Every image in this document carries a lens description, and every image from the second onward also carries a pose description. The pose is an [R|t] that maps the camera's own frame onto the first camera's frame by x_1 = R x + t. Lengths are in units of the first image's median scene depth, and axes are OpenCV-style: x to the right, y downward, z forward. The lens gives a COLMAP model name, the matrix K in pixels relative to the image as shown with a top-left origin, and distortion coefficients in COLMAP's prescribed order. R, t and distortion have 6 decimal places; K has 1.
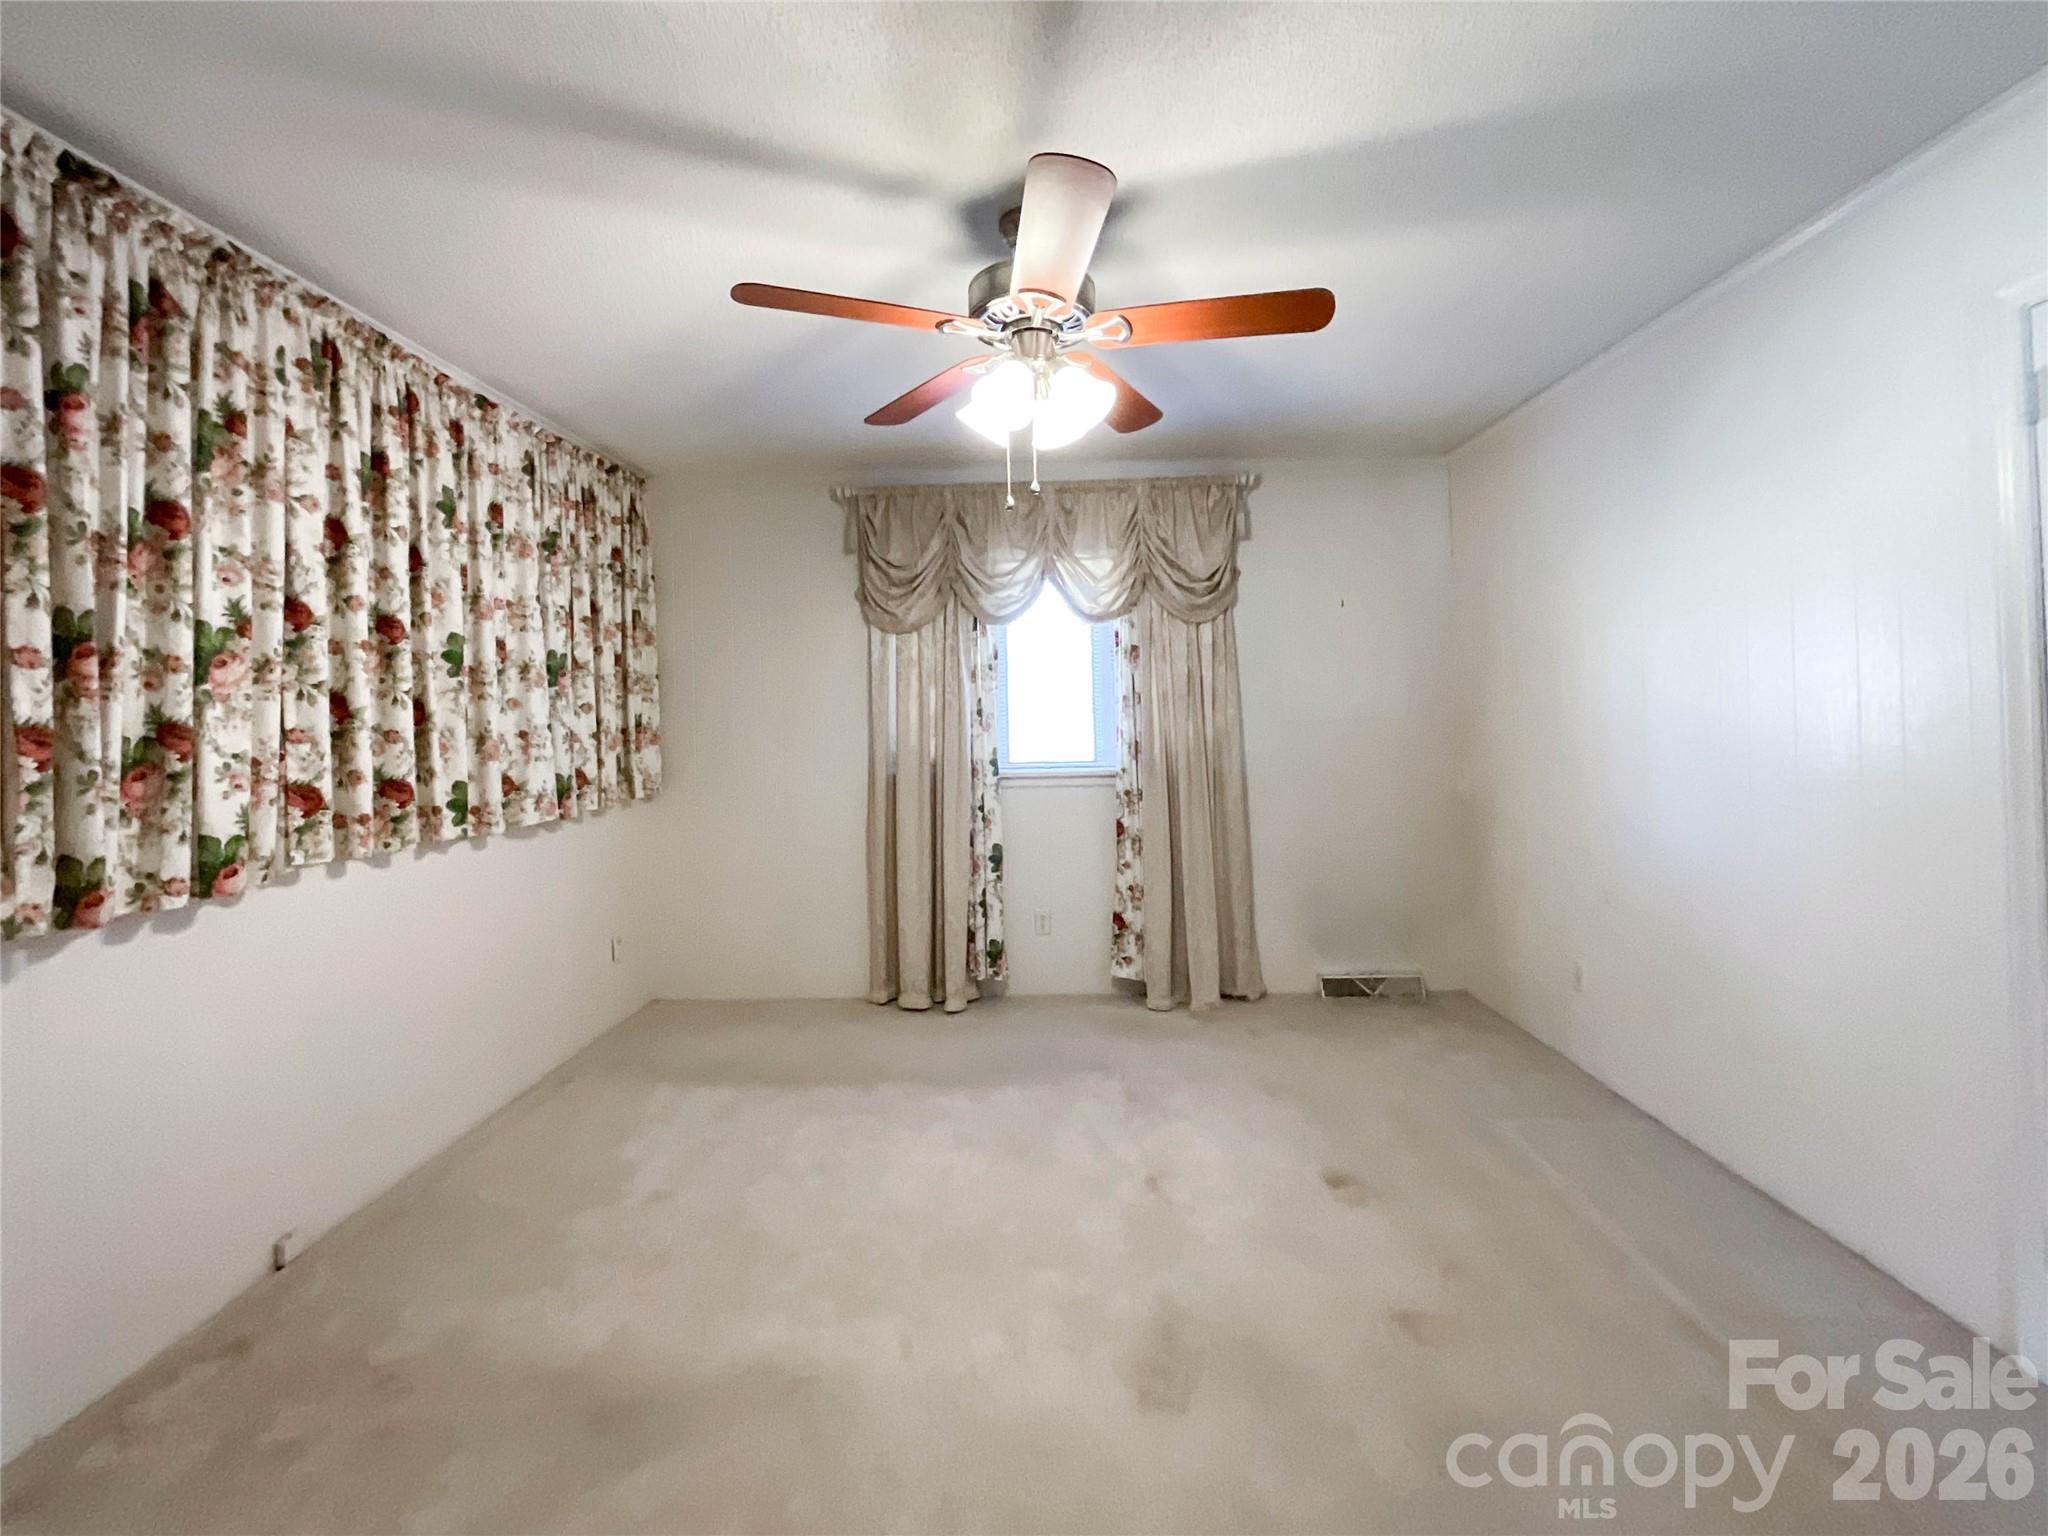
lens RADIAL K [[850.4, 0, 975.7], [0, 850.4, 695.5], [0, 0, 1]] dist [0.010100, 0.000115]
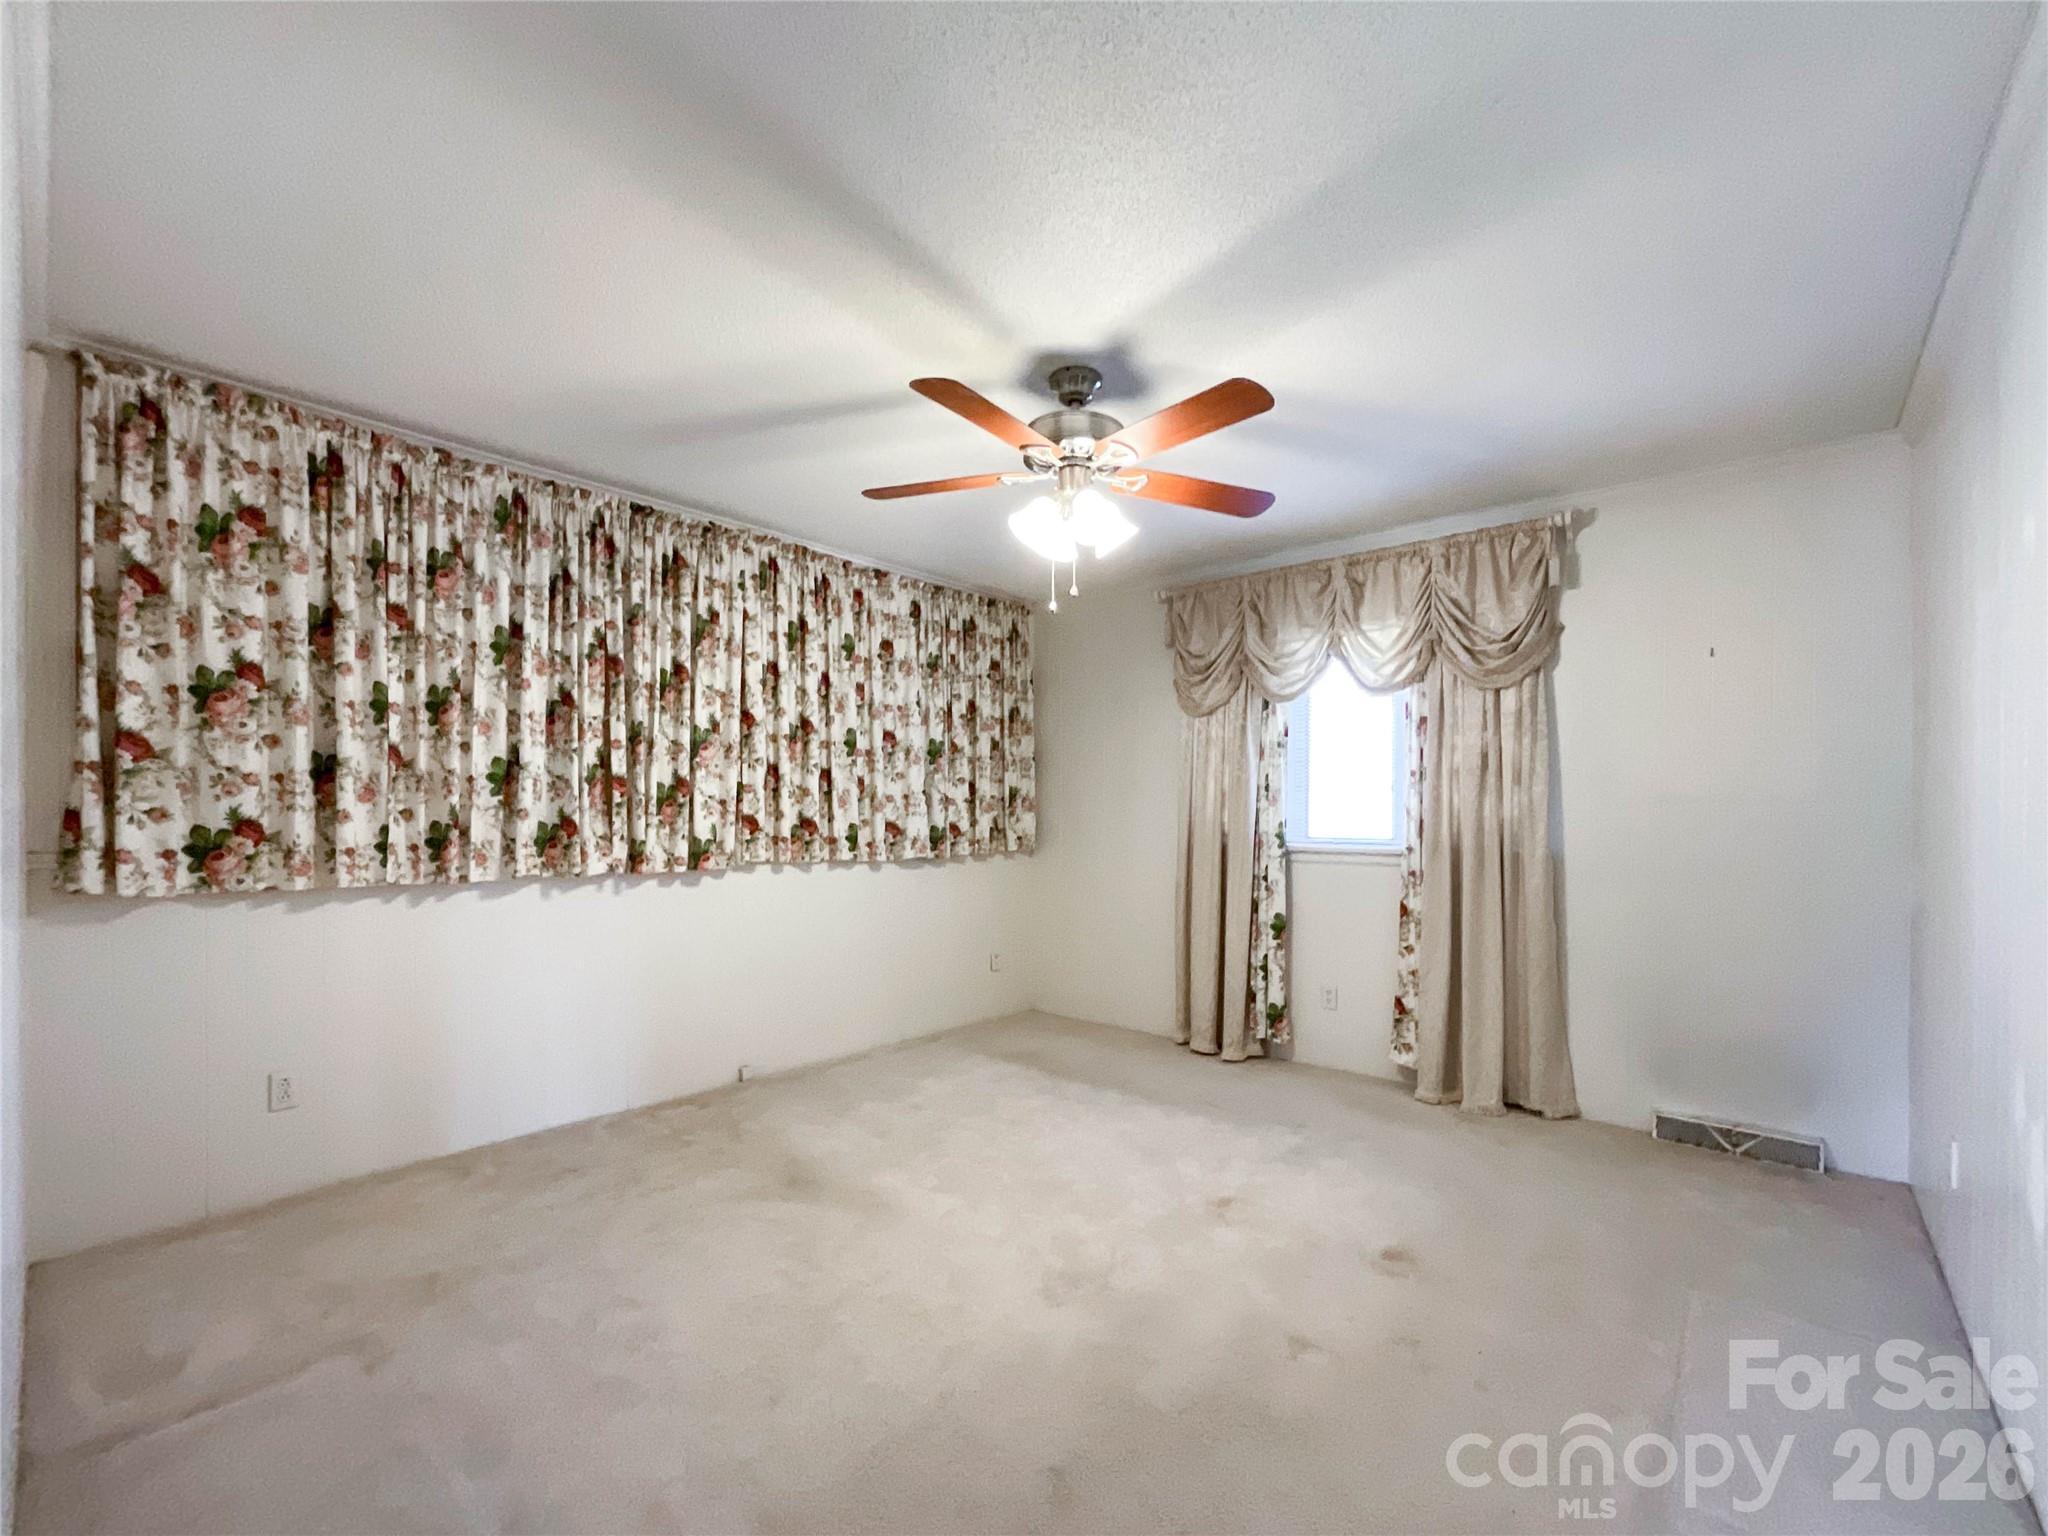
lens RADIAL K [[849.5, 0, 1019.8], [0, 849.5, 810.0], [0, 0, 1]] dist [-0.000114, 0.000340]
pose [[0.781336, 0.023214, -0.623678, 0.494047], [-0.009284, 0.999630, 0.025577, 0.027177], [0.624041, -0.014194, 0.781263, -0.017093]]
